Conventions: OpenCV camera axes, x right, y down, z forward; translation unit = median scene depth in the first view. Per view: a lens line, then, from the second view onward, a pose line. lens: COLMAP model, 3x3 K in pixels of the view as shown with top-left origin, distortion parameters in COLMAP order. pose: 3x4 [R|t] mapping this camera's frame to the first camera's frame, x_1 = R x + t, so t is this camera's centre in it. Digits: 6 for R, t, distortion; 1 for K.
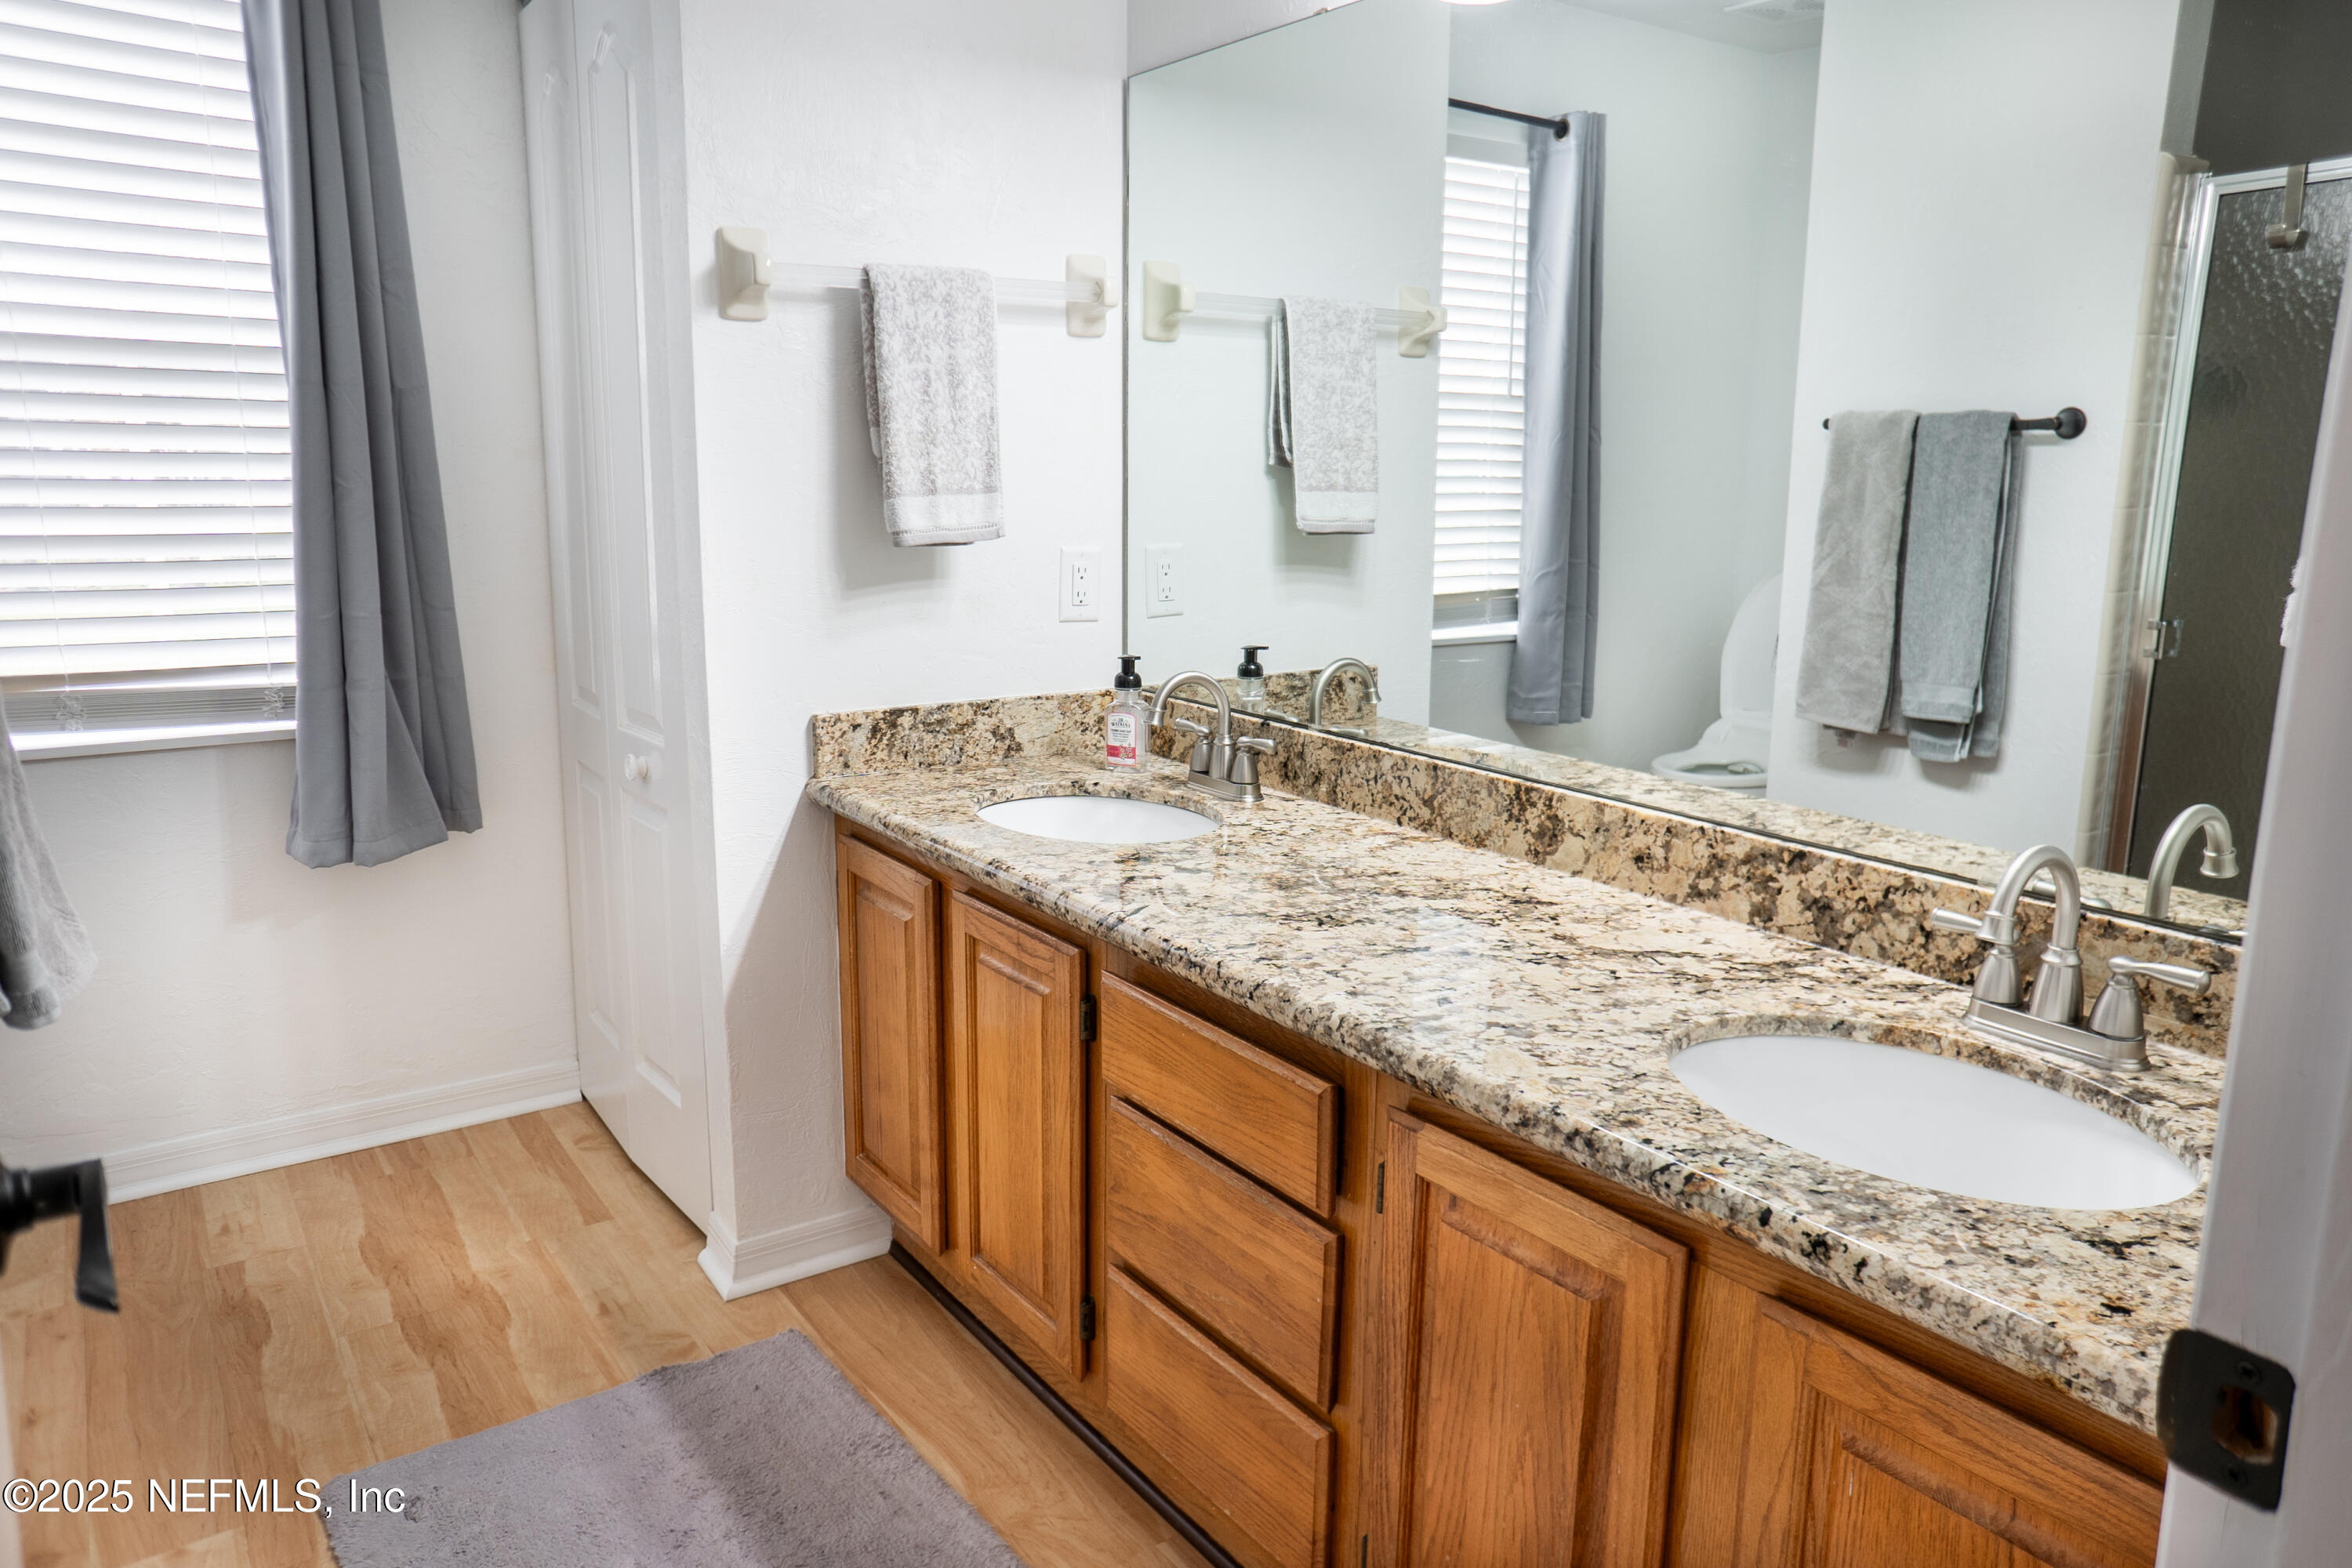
lens RADIAL K [[1625.1, 0, 1178.1], [0, 1625.1, 780.5], [0, 0, 1]] dist [-0.056270, 0.074952]
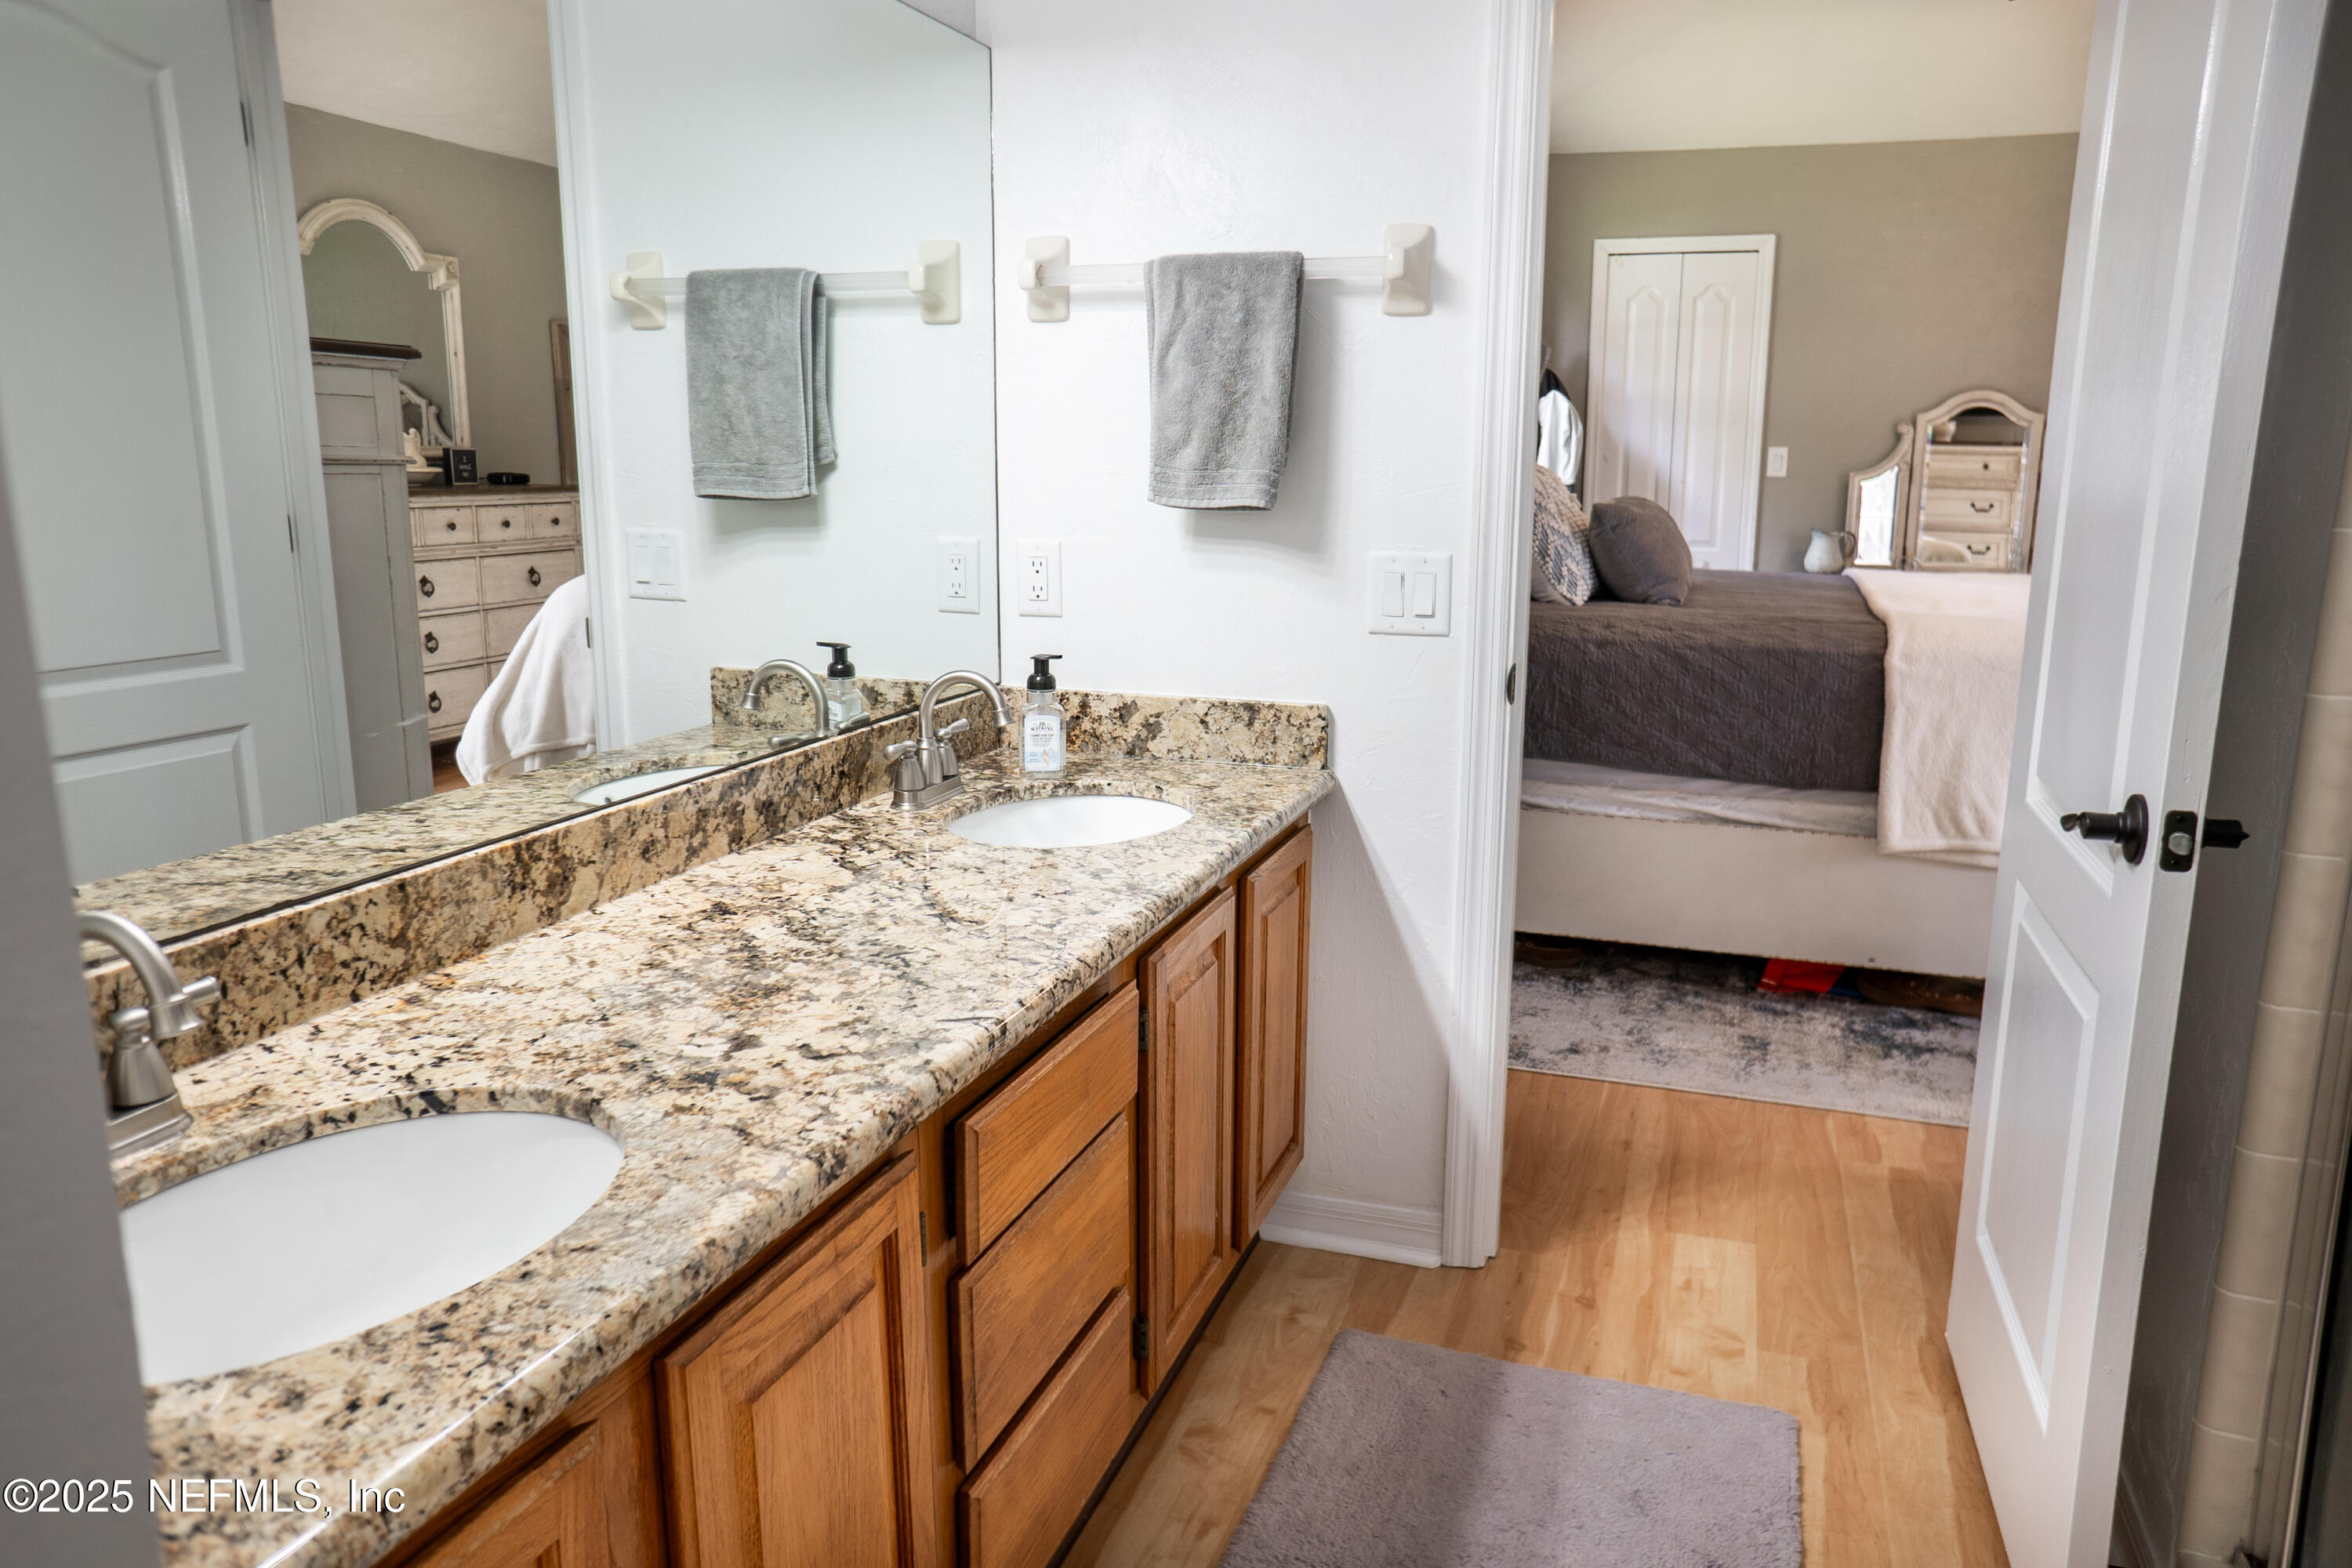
lens RADIAL K [[1625.1, 0, 1172.7], [0, 1625.1, 781.9], [0, 0, 1]] dist [-0.056270, 0.074952]
pose [[-0.591391, -0.176741, 0.786778, -0.638404], [0.150712, 0.934267, 0.323158, -0.248778], [-0.792176, 0.309689, -0.525880, 1.216871]]
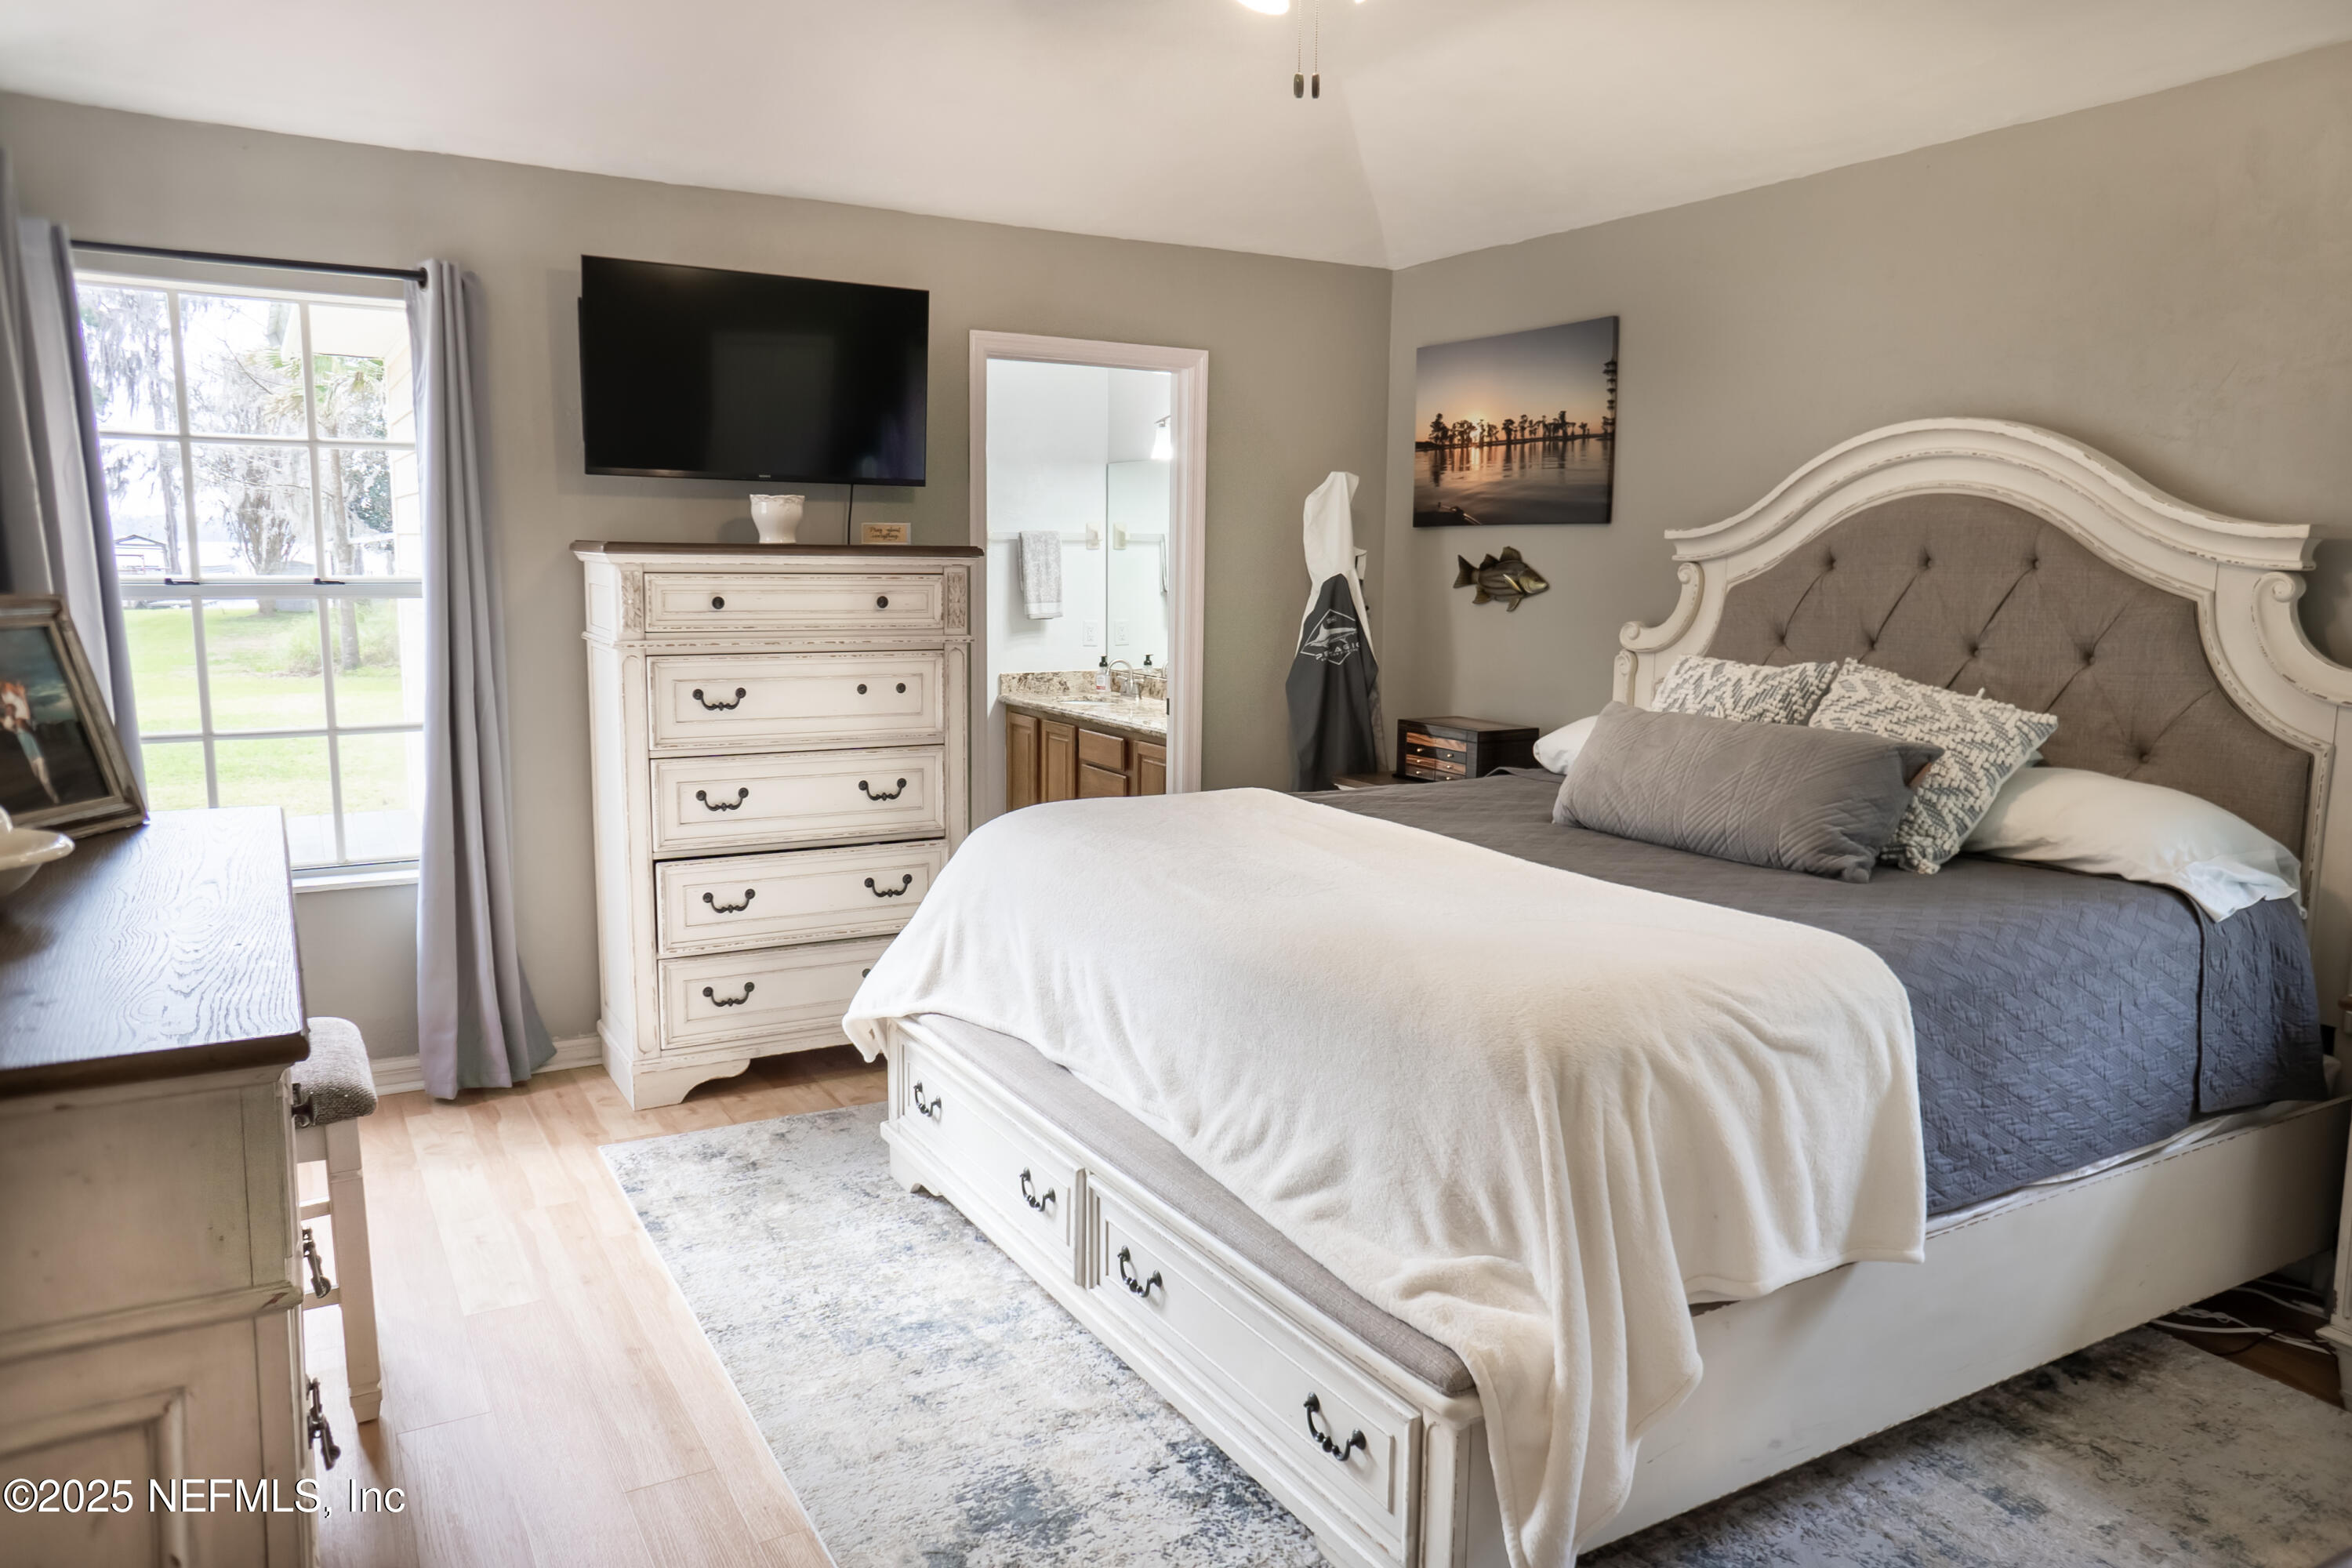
lens RADIAL K [[1625.1, 0, 1176.3], [0, 1625.1, 785.3], [0, 0, 1]] dist [-0.056270, 0.074952]
pose [[0.996818, 0.013324, -0.078585, 0.419843], [-0.016966, 0.998804, -0.045865, 0.364416], [0.077880, 0.047052, 0.995852, -2.415258]]
